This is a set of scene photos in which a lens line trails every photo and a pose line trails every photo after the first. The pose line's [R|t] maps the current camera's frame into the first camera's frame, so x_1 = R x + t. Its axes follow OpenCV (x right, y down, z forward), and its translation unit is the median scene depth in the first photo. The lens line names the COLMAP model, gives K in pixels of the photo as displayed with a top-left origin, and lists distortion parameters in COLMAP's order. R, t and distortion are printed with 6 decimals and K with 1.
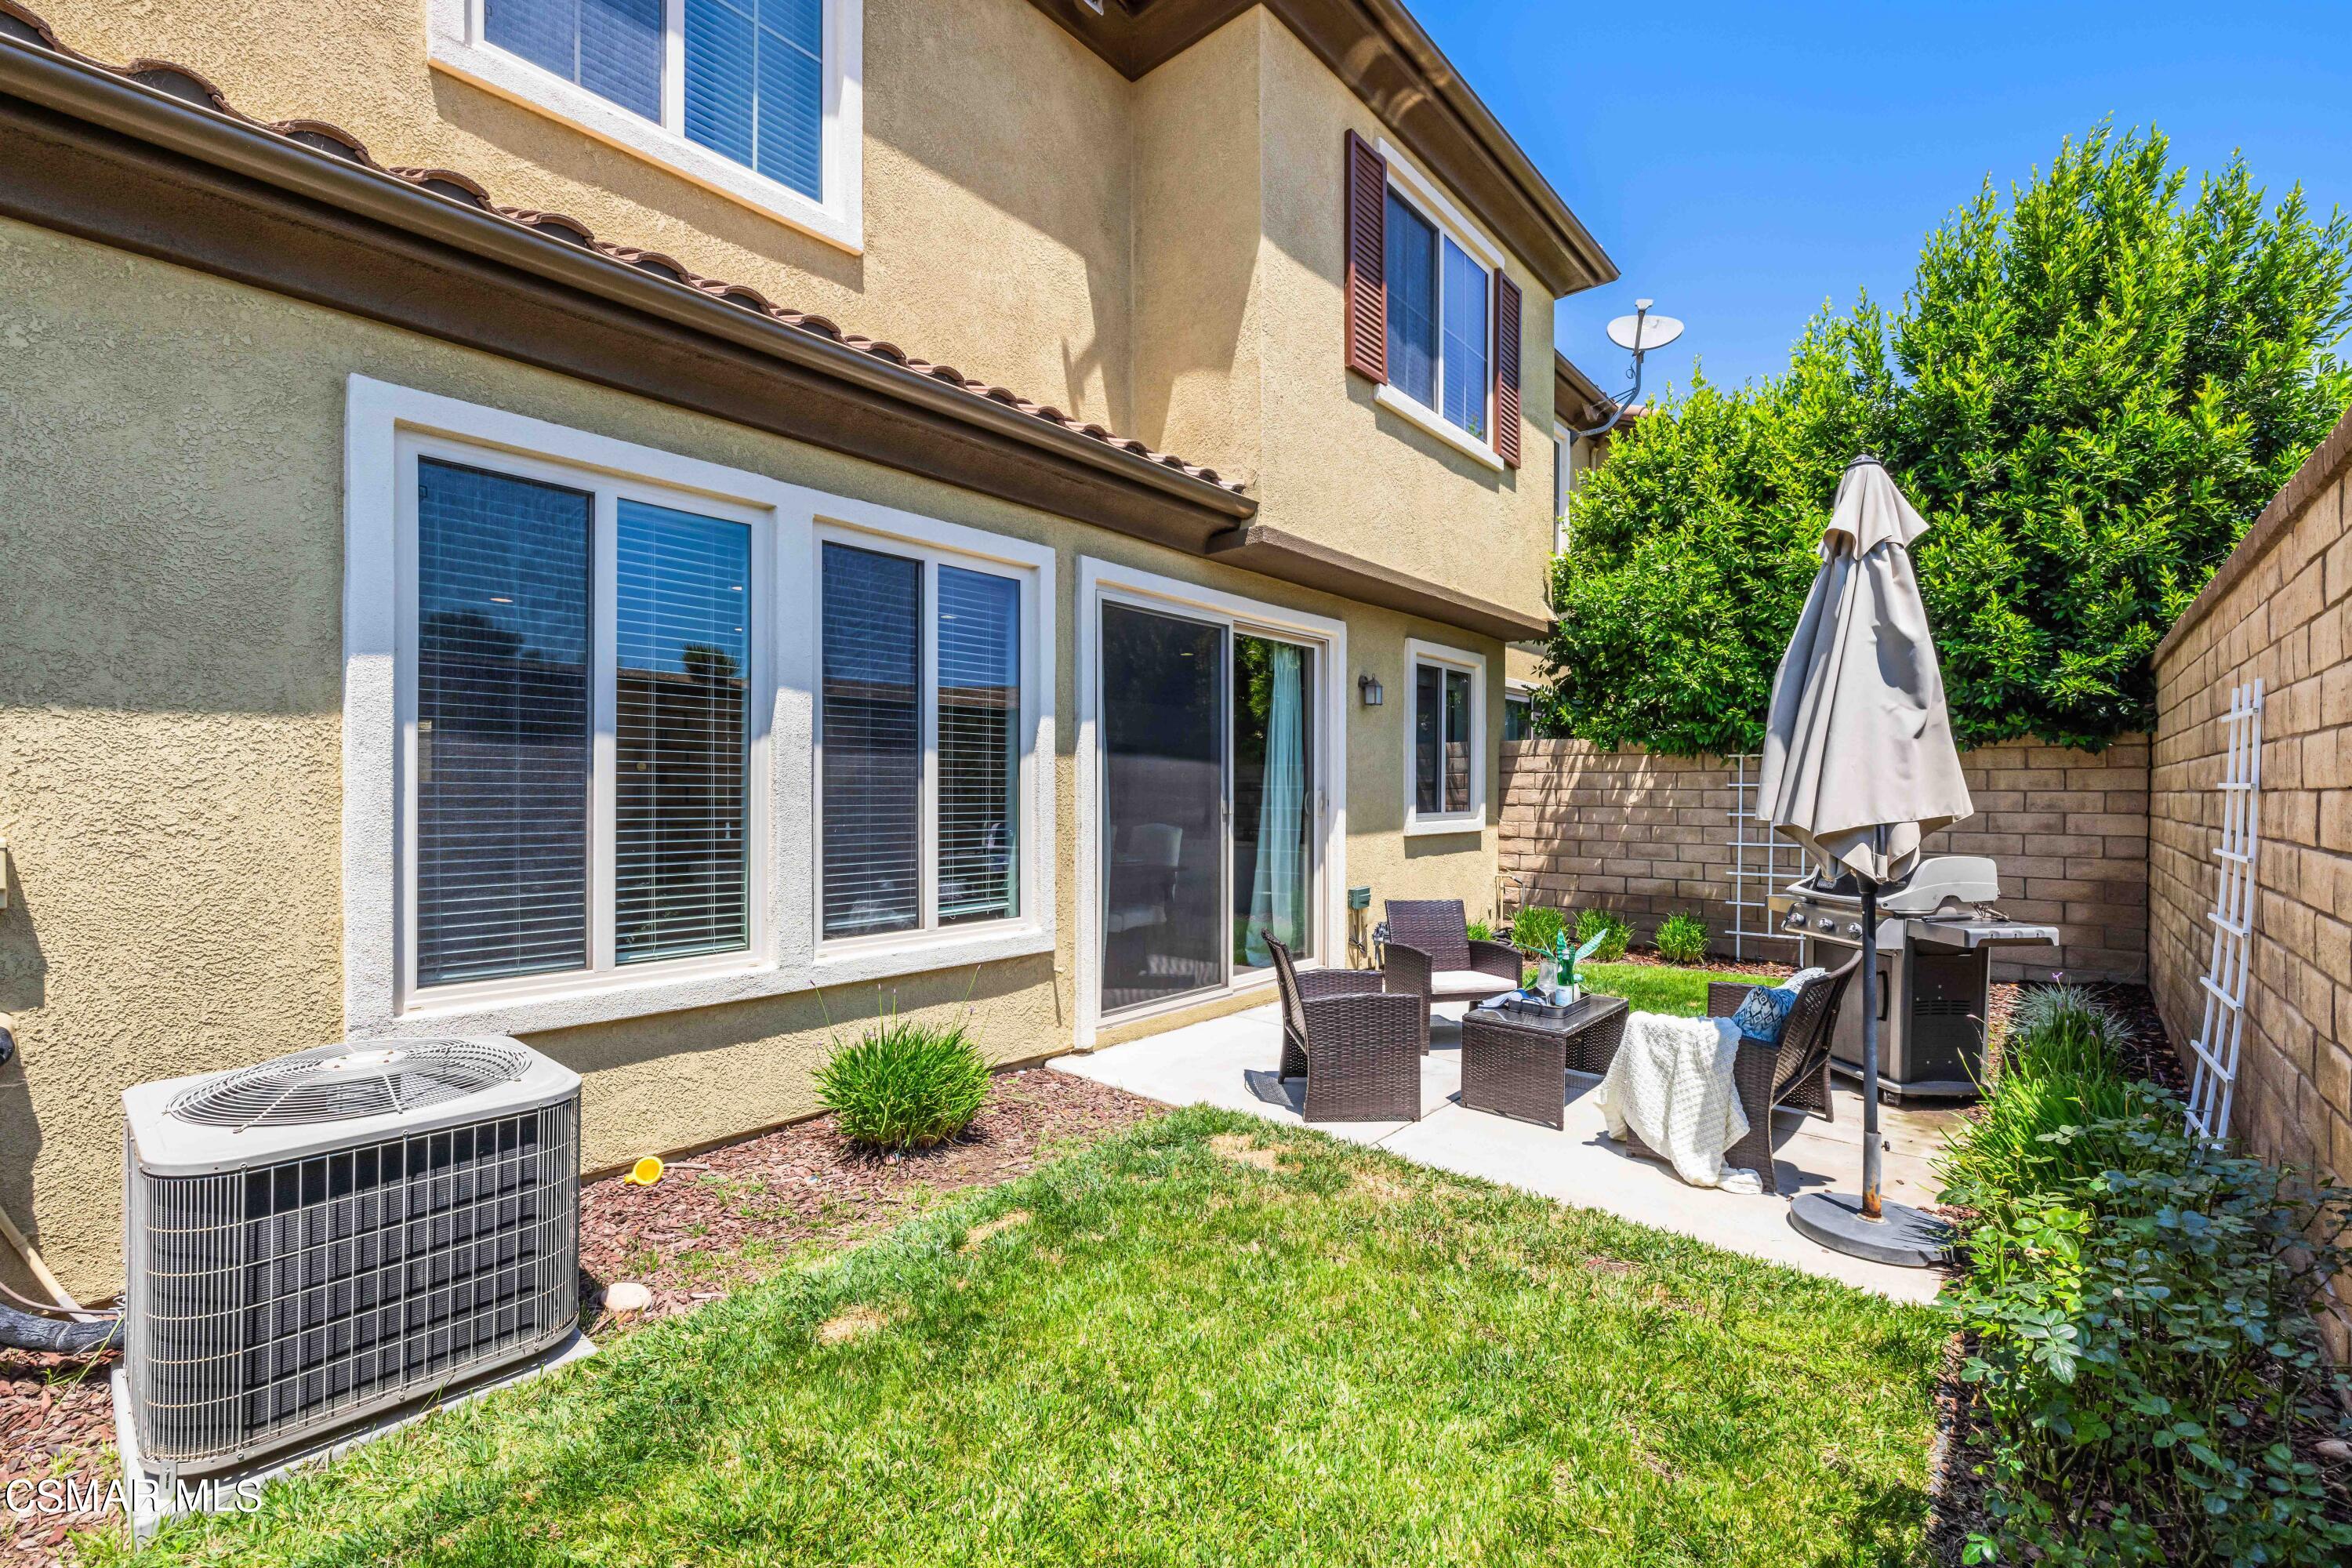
lens RADIAL K [[981.5, 0, 1167.1], [0, 981.5, 792.3], [0, 0, 1]] dist [0.000845, -0.000135]
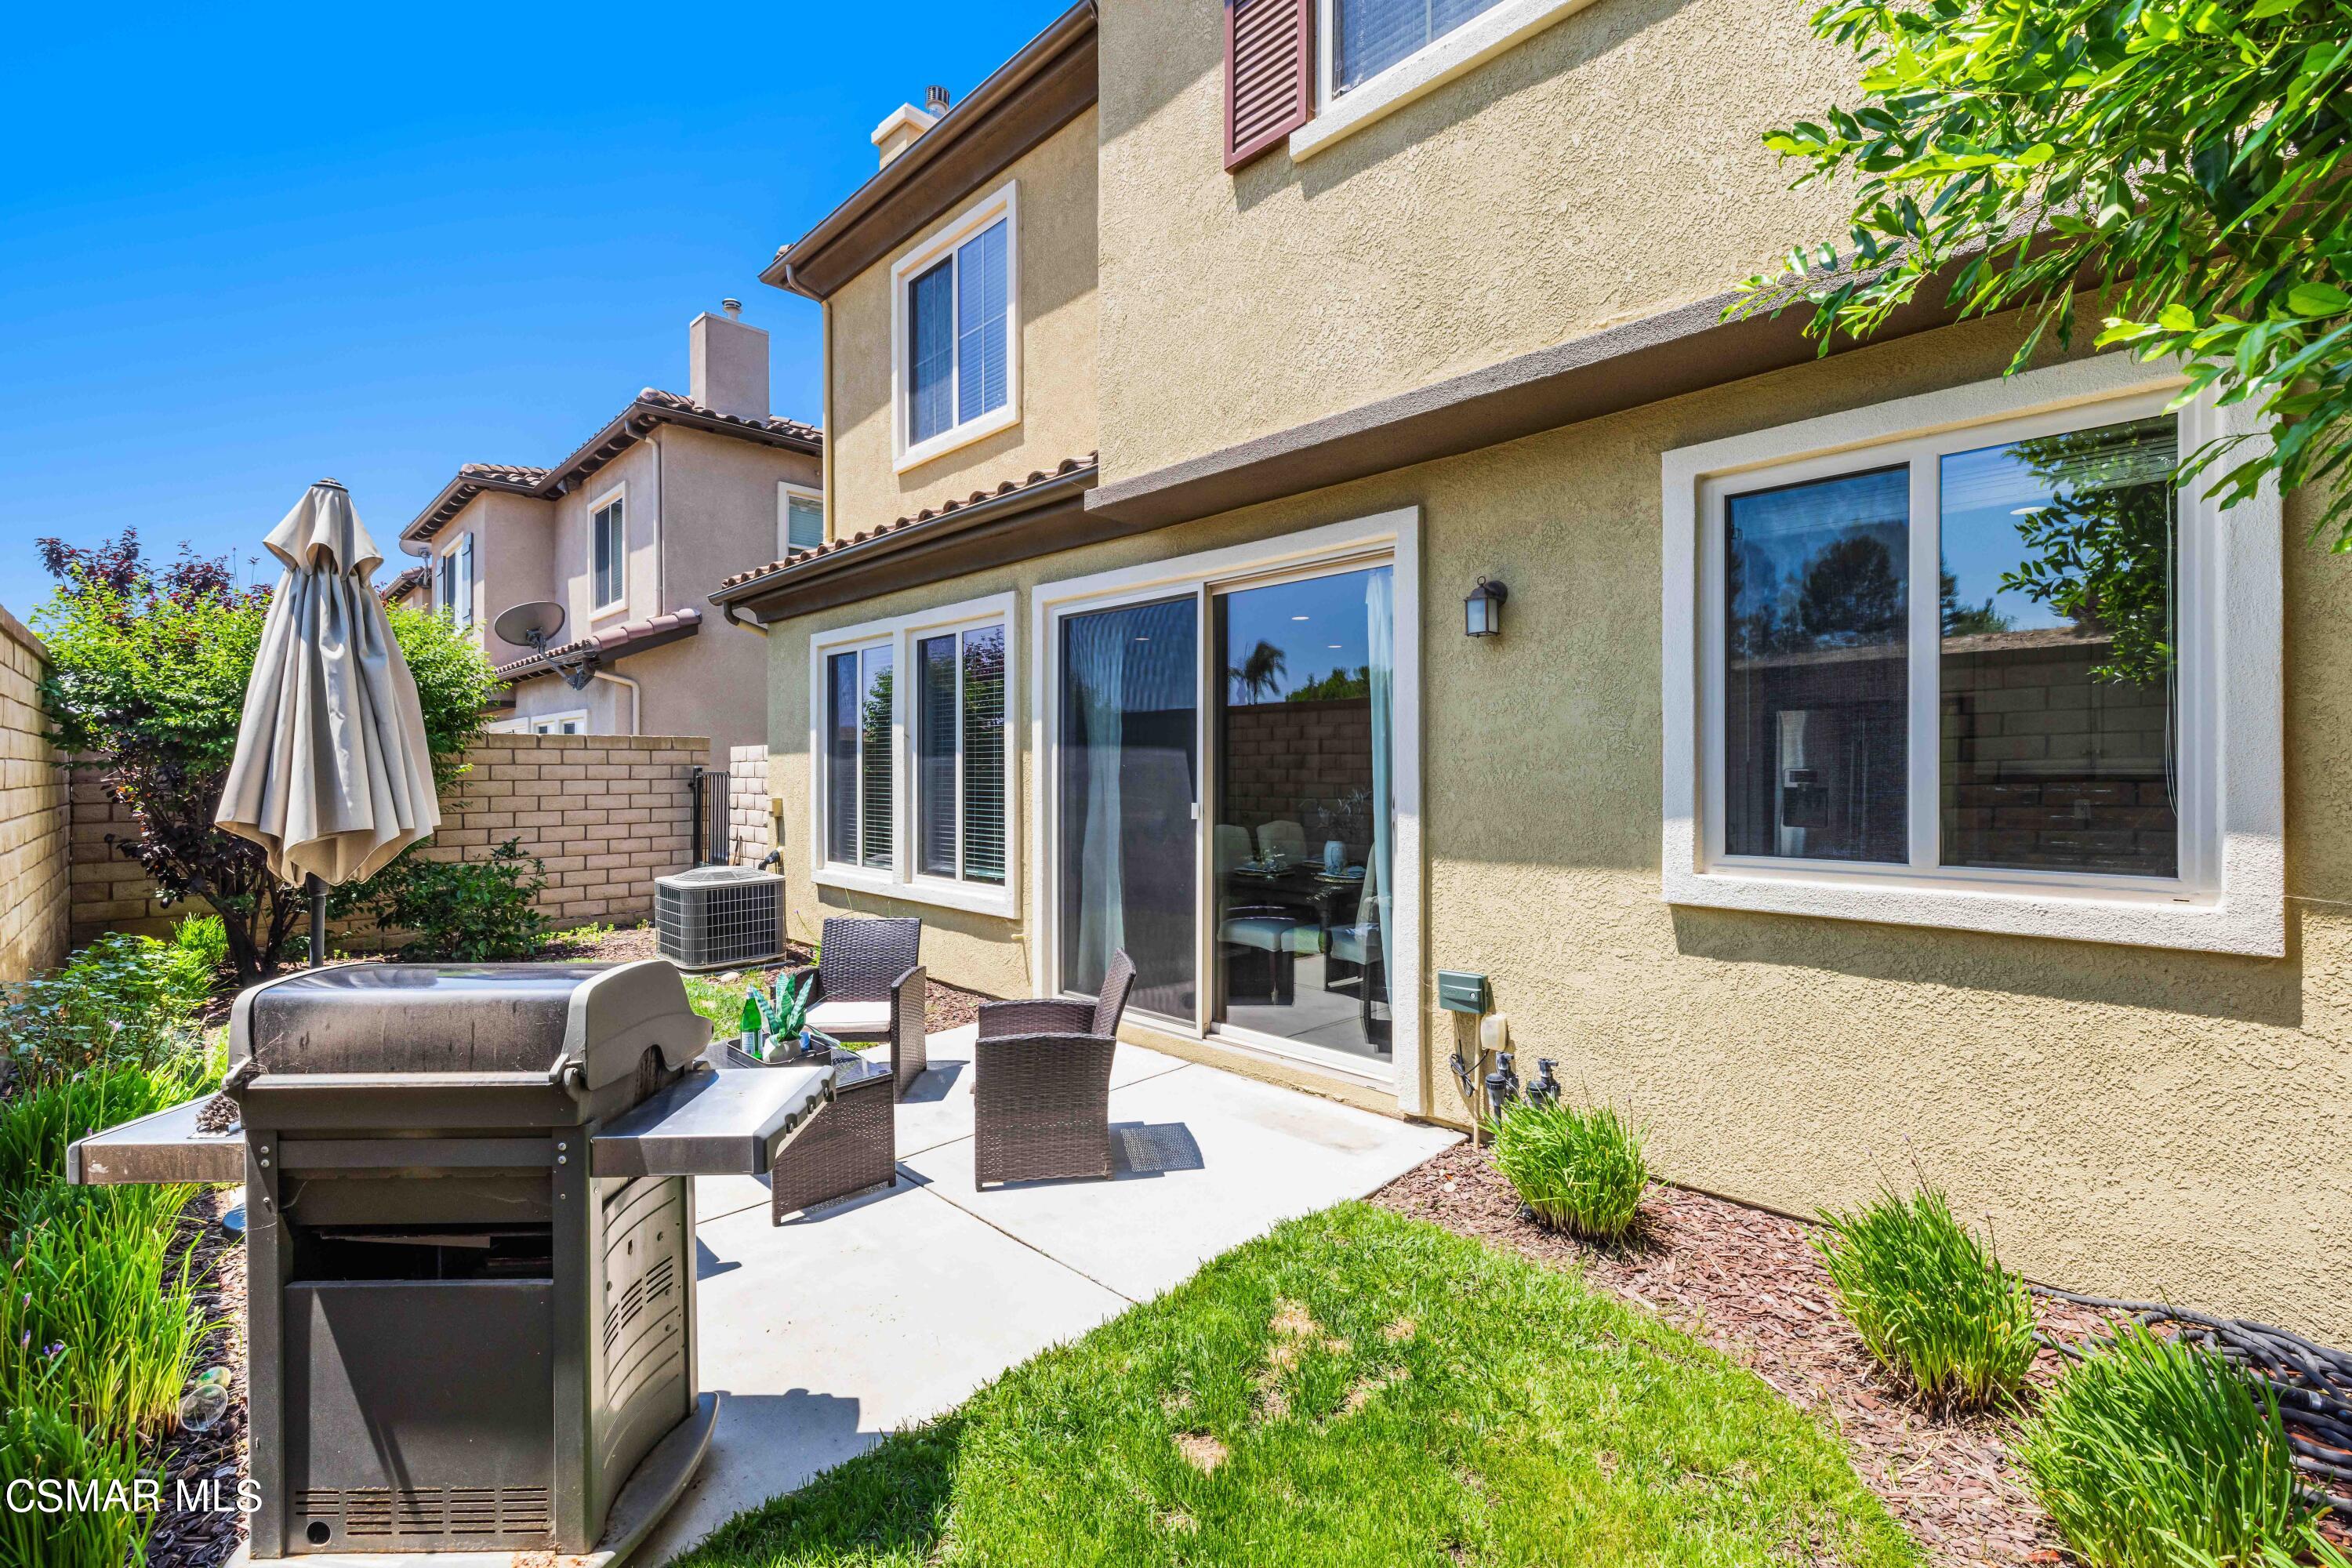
lens RADIAL K [[981.5, 0, 1159.7], [0, 981.5, 780.6], [0, 0, 1]] dist [0.000845, -0.000135]
pose [[-0.064300, 0.005200, -0.997917, 0.915621], [-0.003528, 0.999979, 0.005438, -0.015806], [0.997924, 0.003870, -0.064281, 1.047289]]
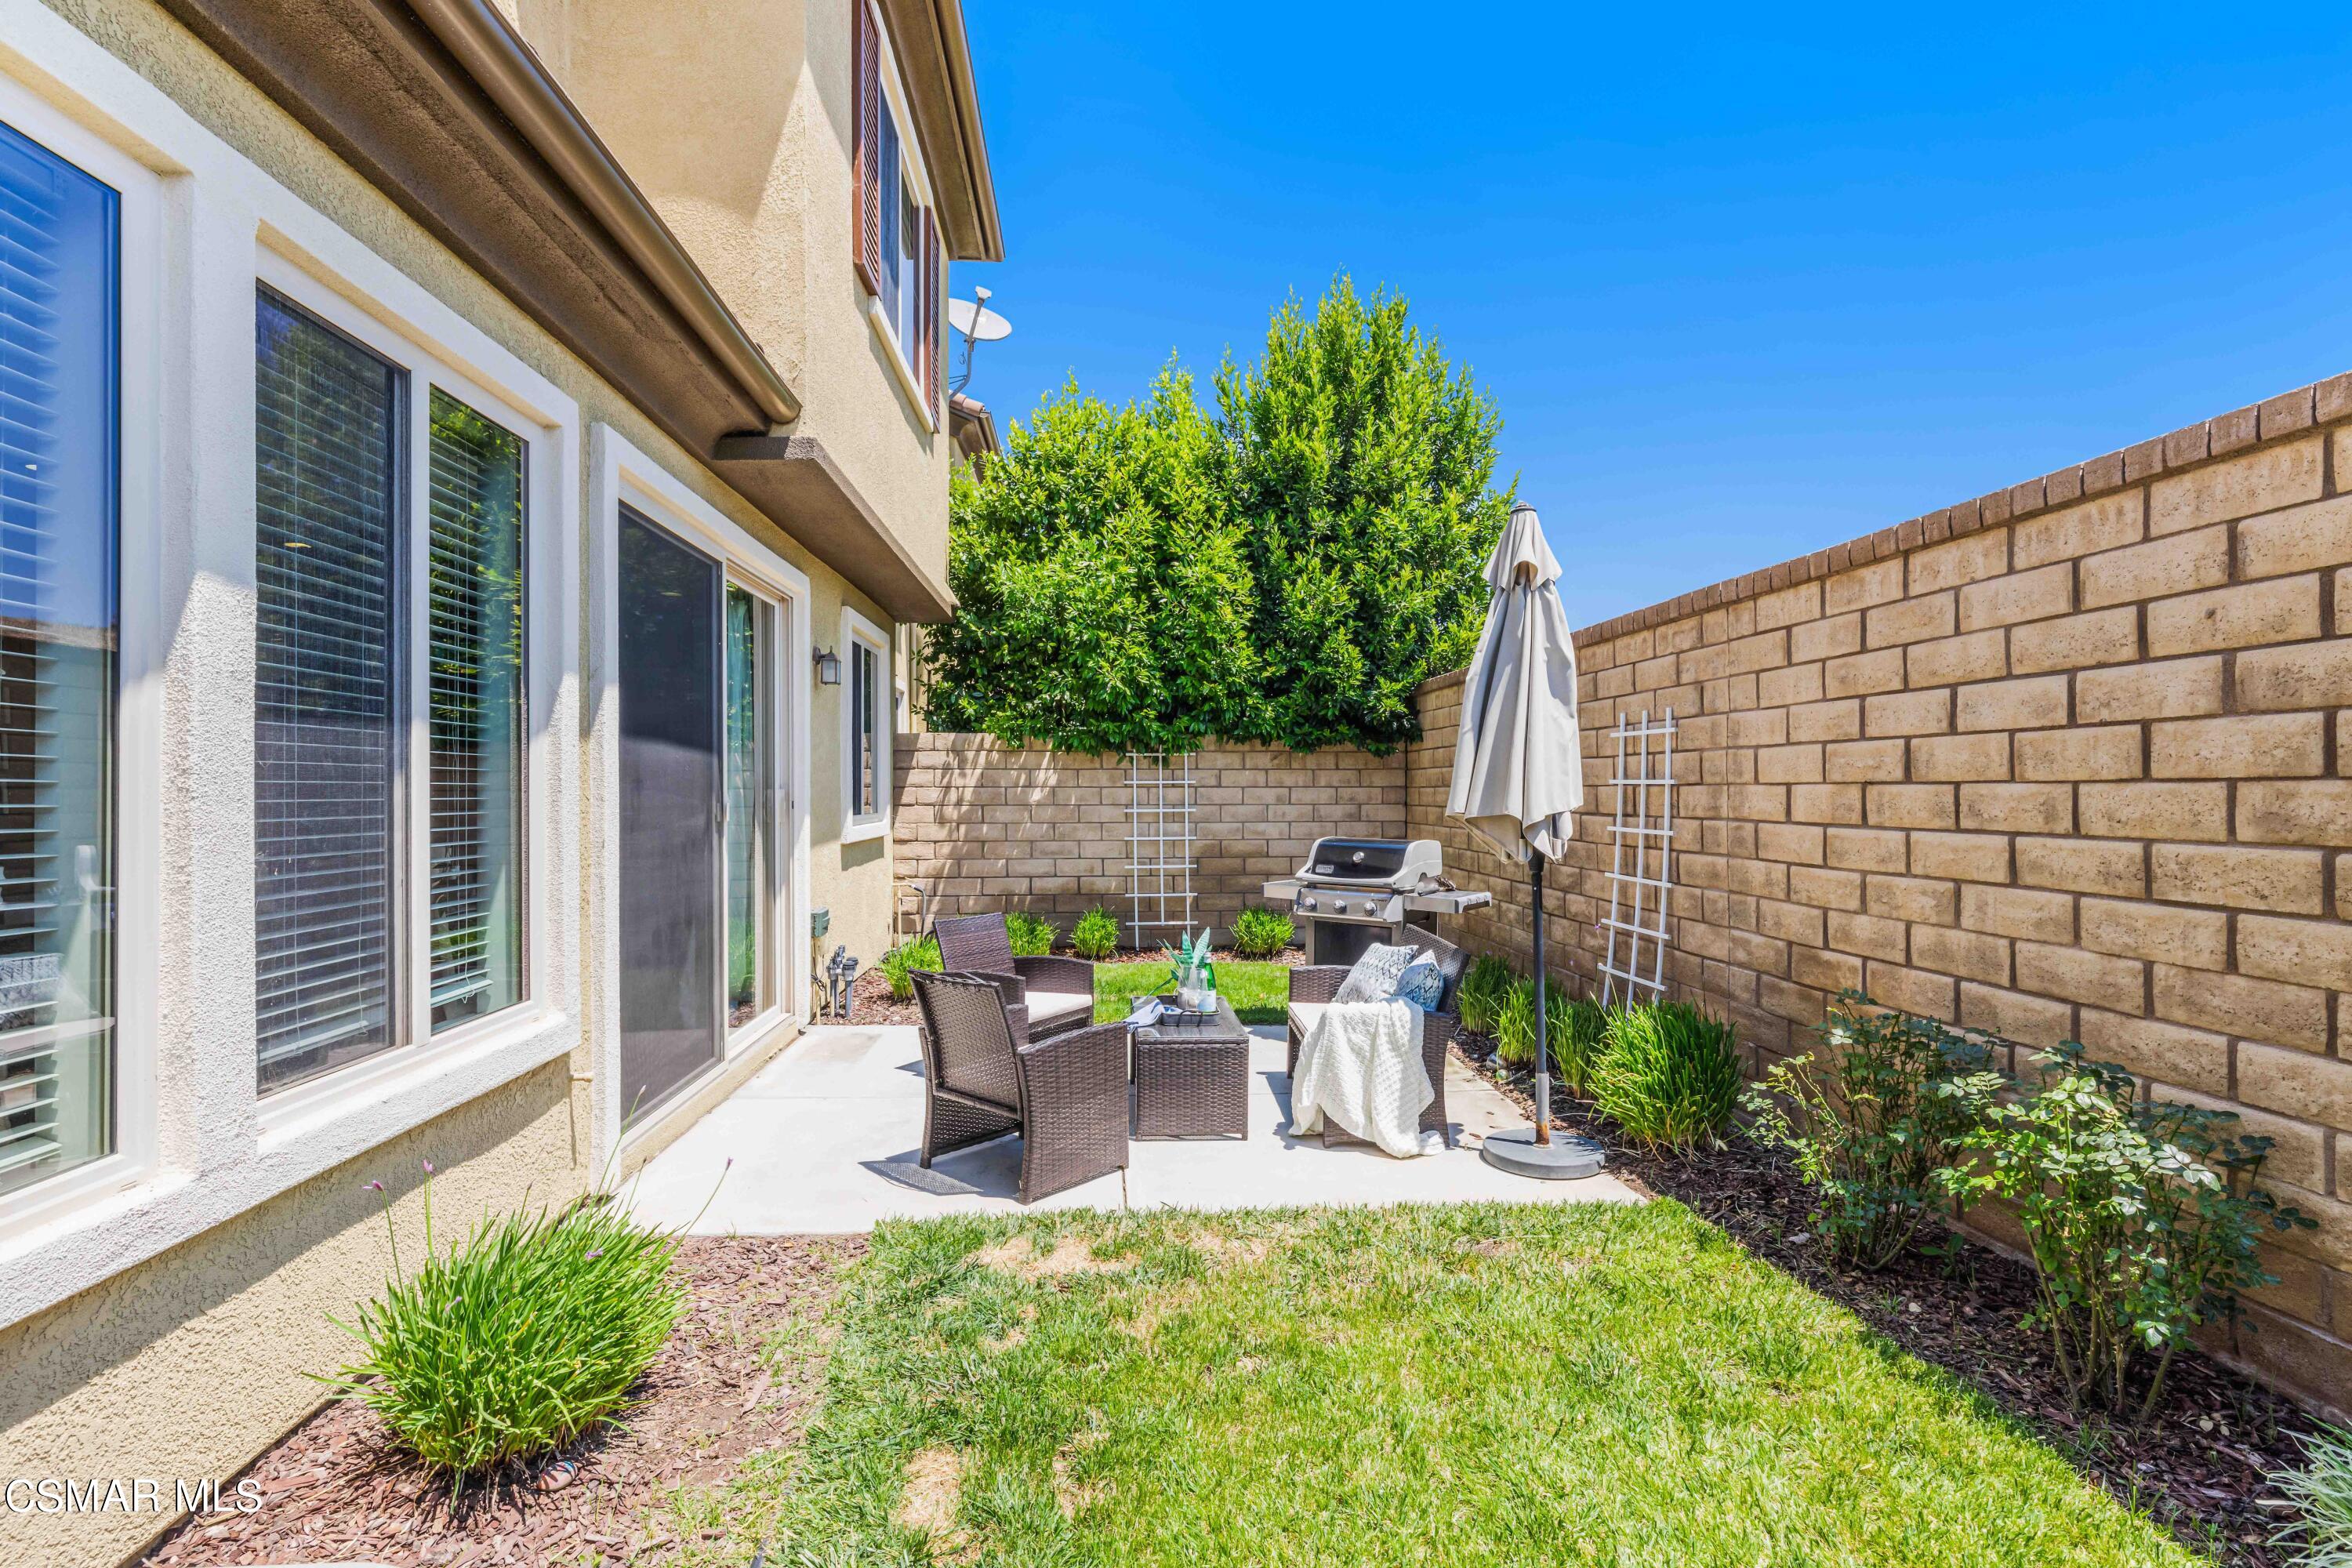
lens RADIAL K [[1082.4, 0, 1166.0], [0, 1082.4, 783.7], [0, 0, 1]] dist [-0.016681, 0.000312]
pose [[0.707059, -0.000253, 0.707154, -0.273857], [0.005662, 0.999970, -0.005303, 0.000269], [-0.707132, 0.007753, 0.707039, 0.206331]]
